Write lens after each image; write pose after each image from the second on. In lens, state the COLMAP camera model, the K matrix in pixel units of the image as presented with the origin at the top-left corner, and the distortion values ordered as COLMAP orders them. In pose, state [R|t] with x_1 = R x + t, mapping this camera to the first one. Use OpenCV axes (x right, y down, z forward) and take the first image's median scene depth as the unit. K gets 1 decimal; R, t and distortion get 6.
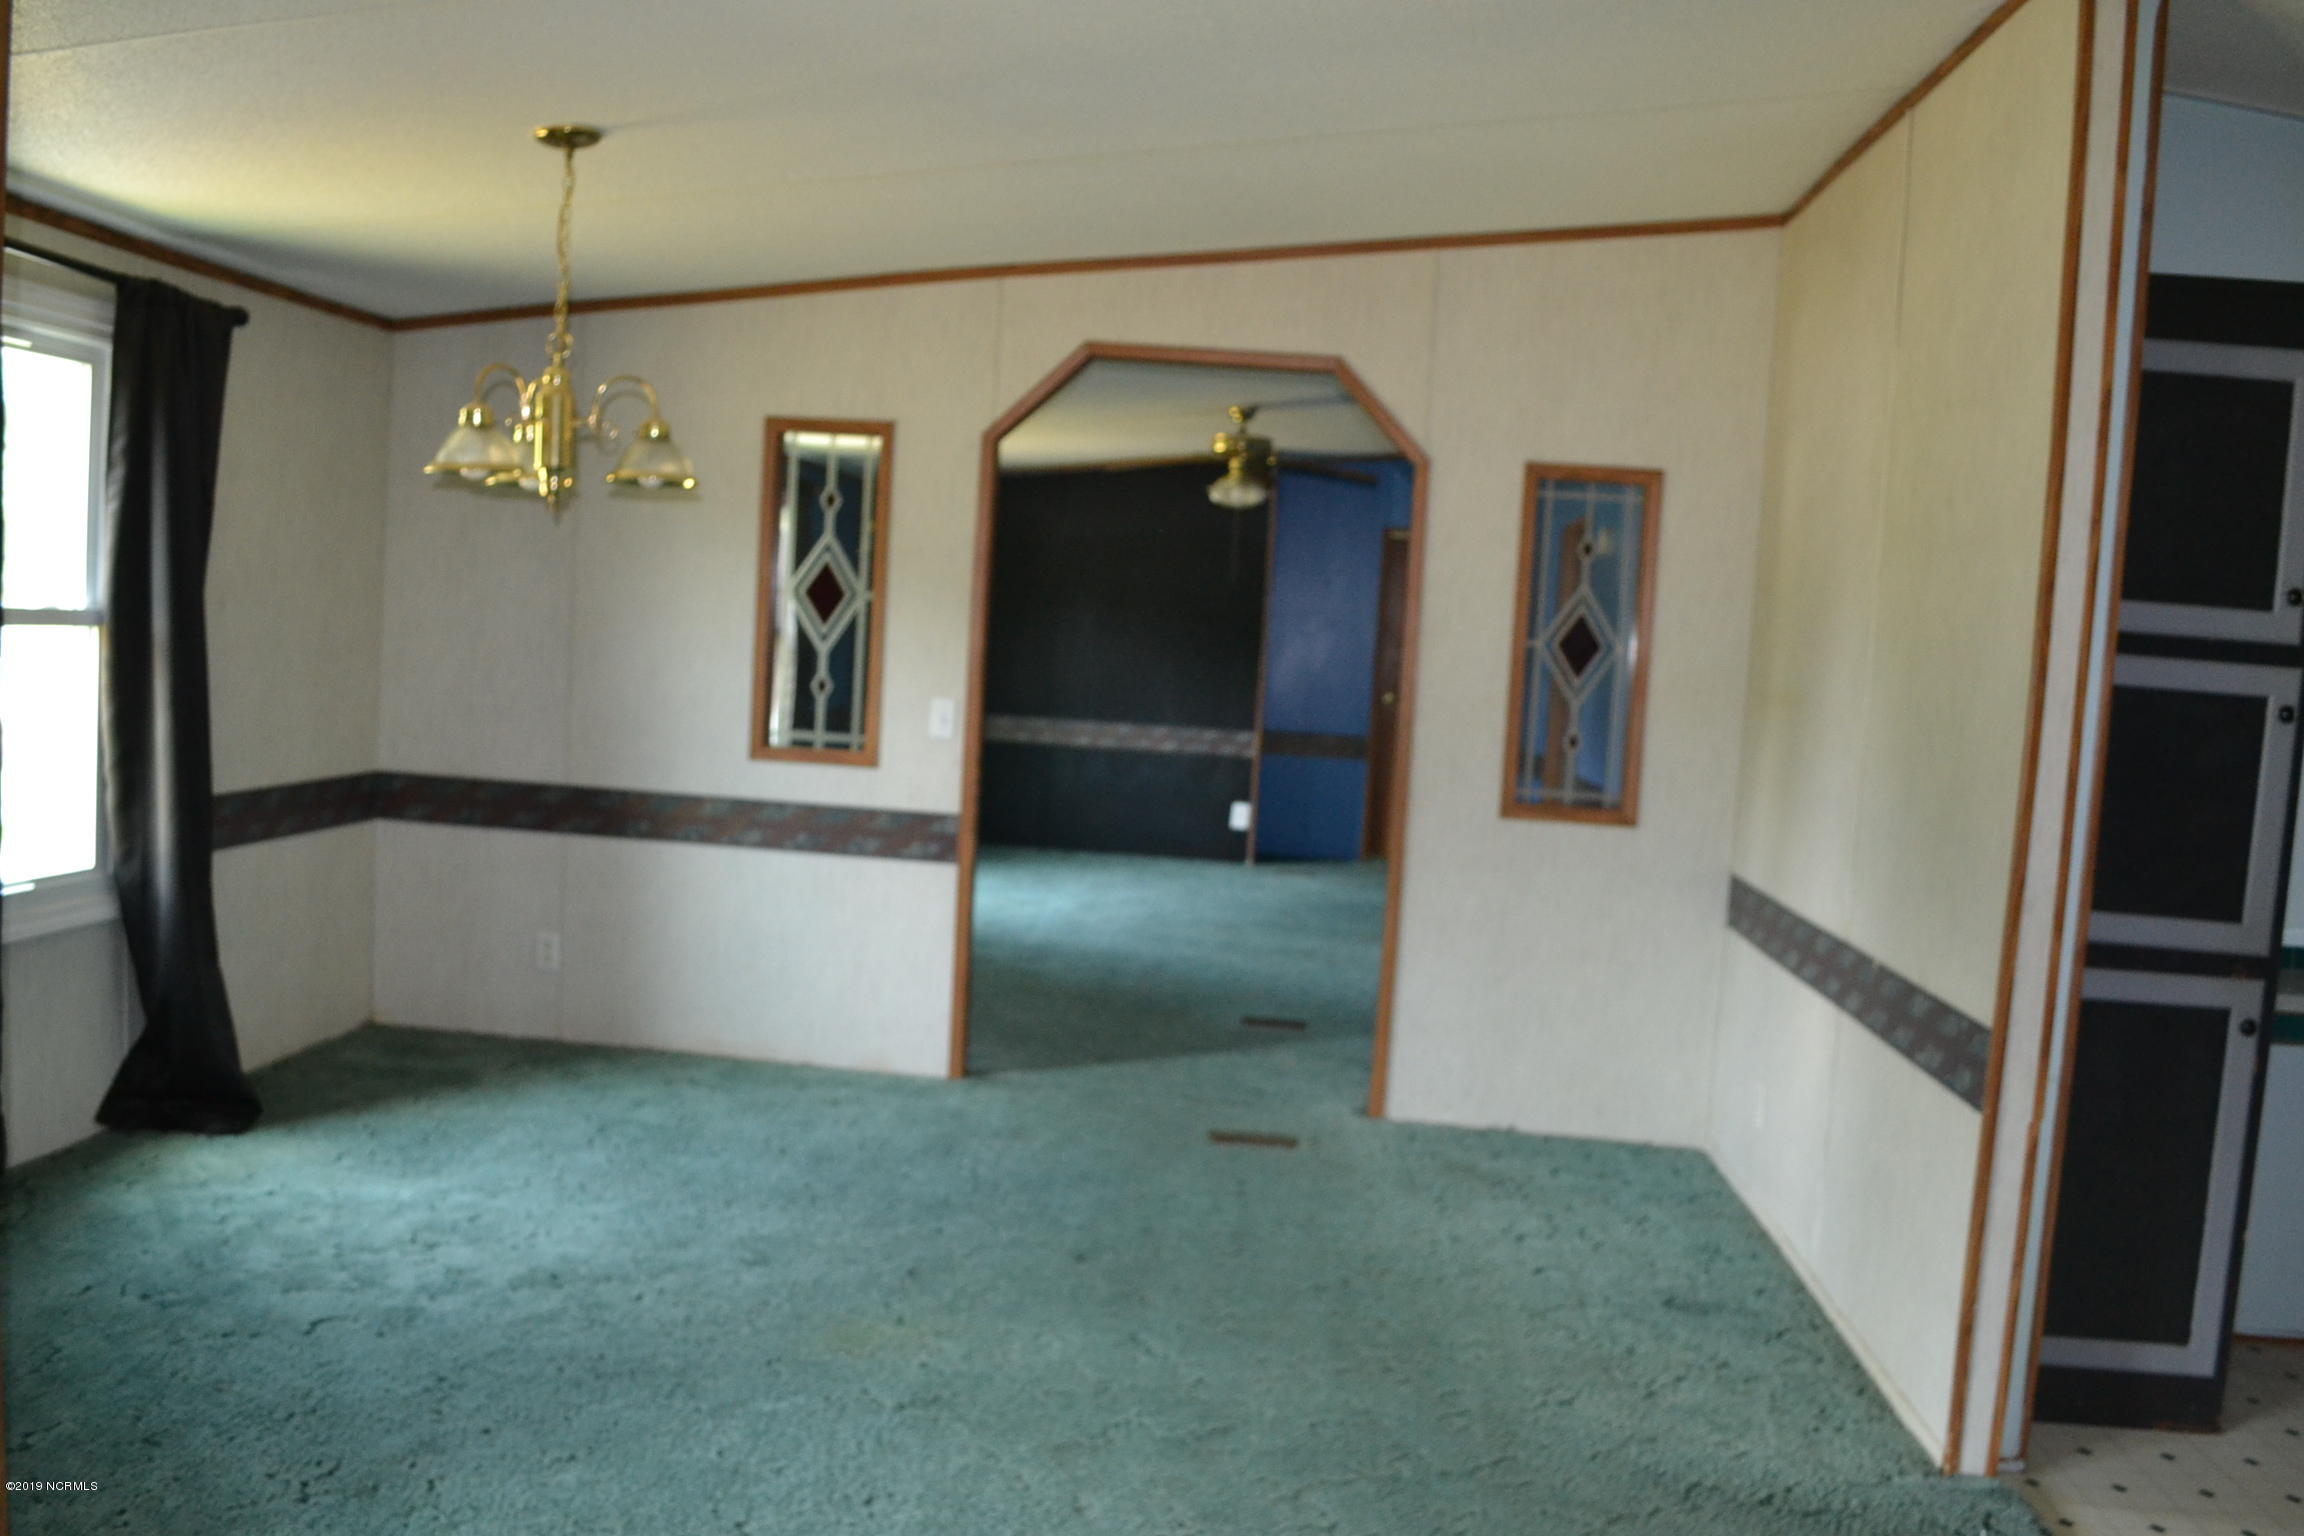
lens RADIAL K [[1804.4, 0, 1150.4], [0, 1804.4, 765.4], [0, 0, 1]] dist [-0.087653, 0.014025]
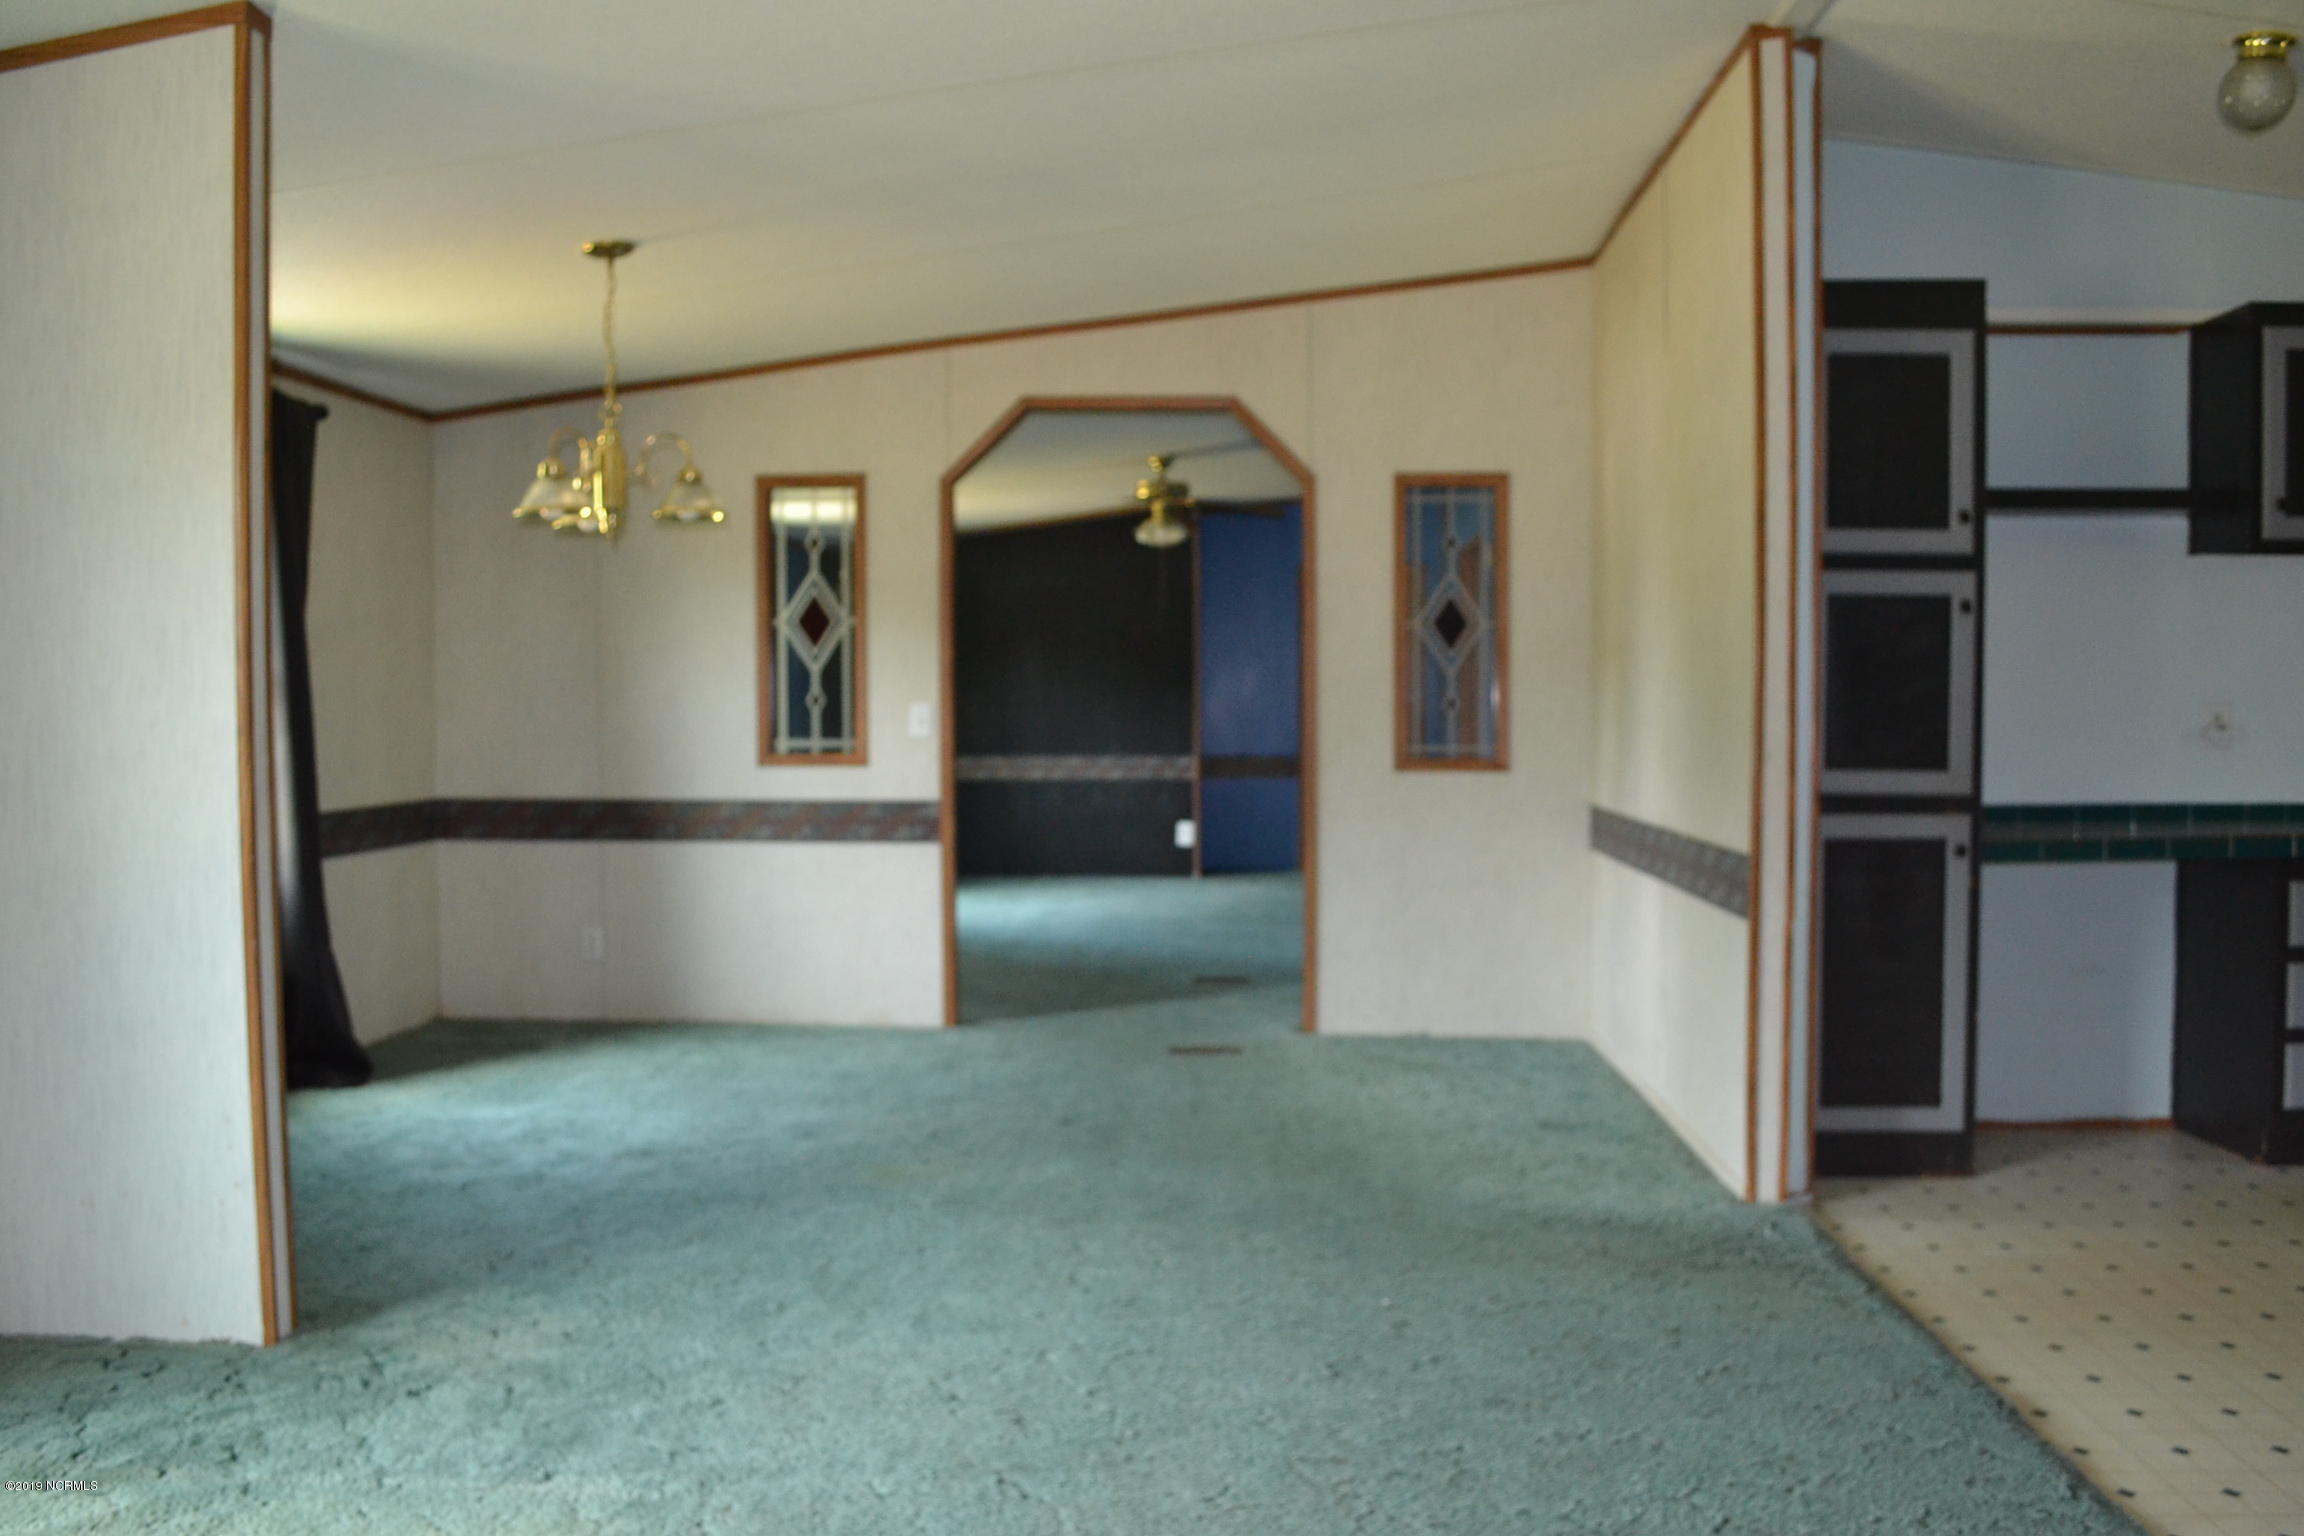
lens RADIAL K [[1804.4, 0, 1153.7], [0, 1804.4, 773.6], [0, 0, 1]] dist [-0.087653, 0.014025]
pose [[0.997402, -0.064953, 0.031153, -0.002129], [0.066123, 0.997082, -0.038147, 0.076597], [-0.028585, 0.040108, 0.998786, -0.219089]]
